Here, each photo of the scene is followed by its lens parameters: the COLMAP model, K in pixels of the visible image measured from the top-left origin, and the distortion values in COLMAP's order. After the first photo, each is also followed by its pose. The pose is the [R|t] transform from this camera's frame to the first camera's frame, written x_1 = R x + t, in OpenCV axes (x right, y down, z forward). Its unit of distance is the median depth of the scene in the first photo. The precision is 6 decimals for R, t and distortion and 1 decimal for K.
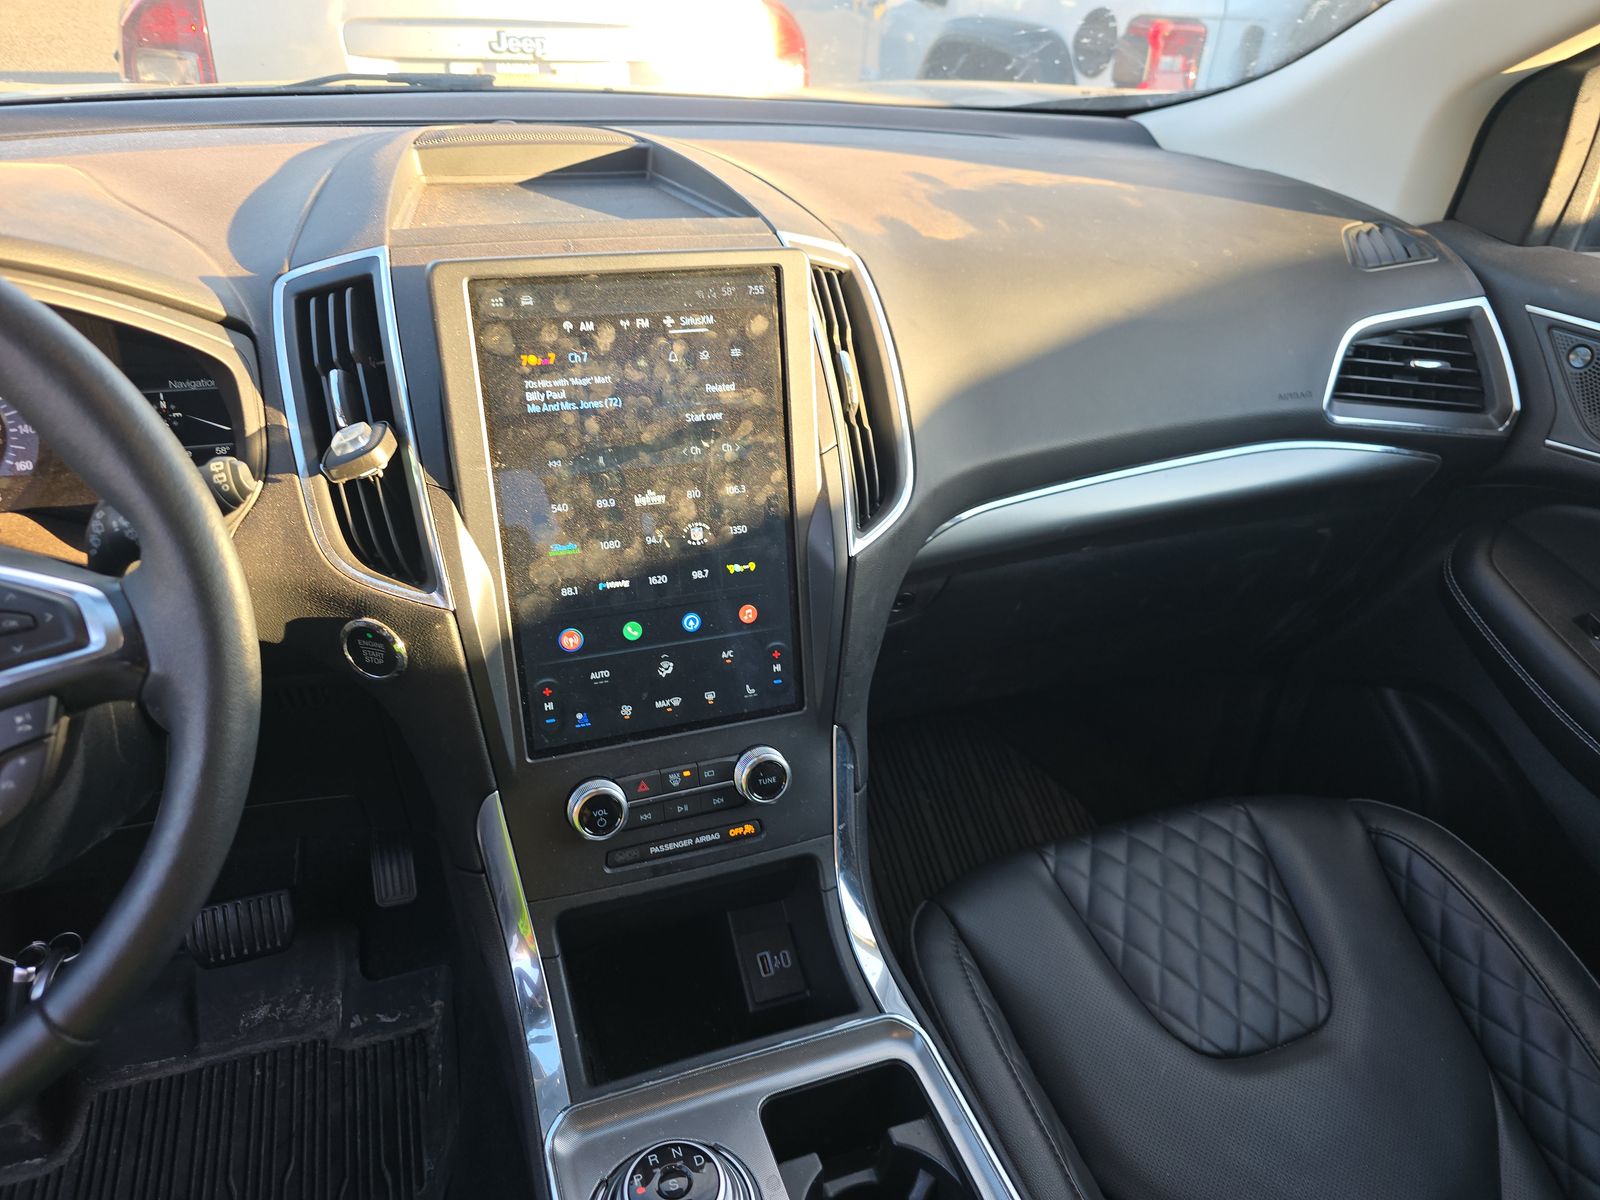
lens RADIAL K [[1075.5, 0, 798.3], [0, 1075.5, 607.3], [0, 0, 1]] dist [0.045848, -0.034532]
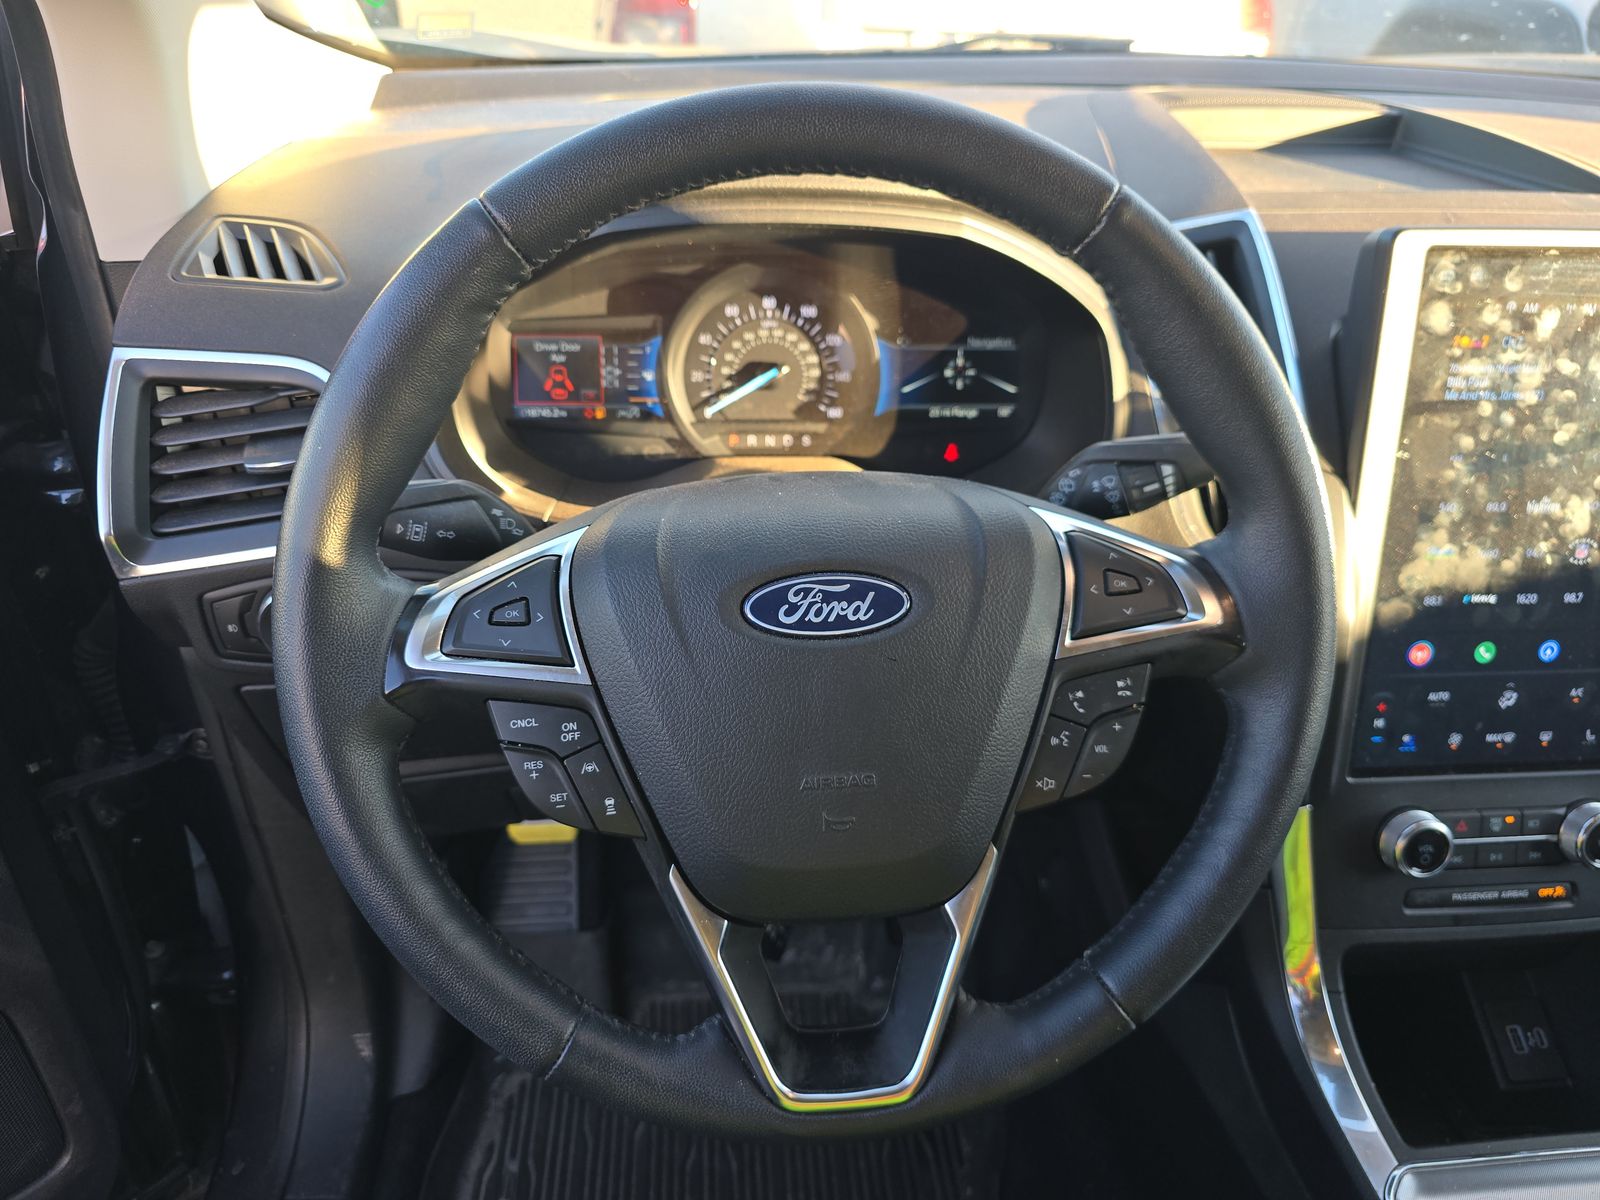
lens RADIAL K [[1075.5, 0, 807.2], [0, 1075.5, 606.8], [0, 0, 1]] dist [0.045848, -0.034532]
pose [[0.971934, 0.123487, -0.200236, -0.527046], [-0.121021, 0.992346, 0.024554, 0.030457], [0.201736, 0.000368, 0.979440, 0.006521]]
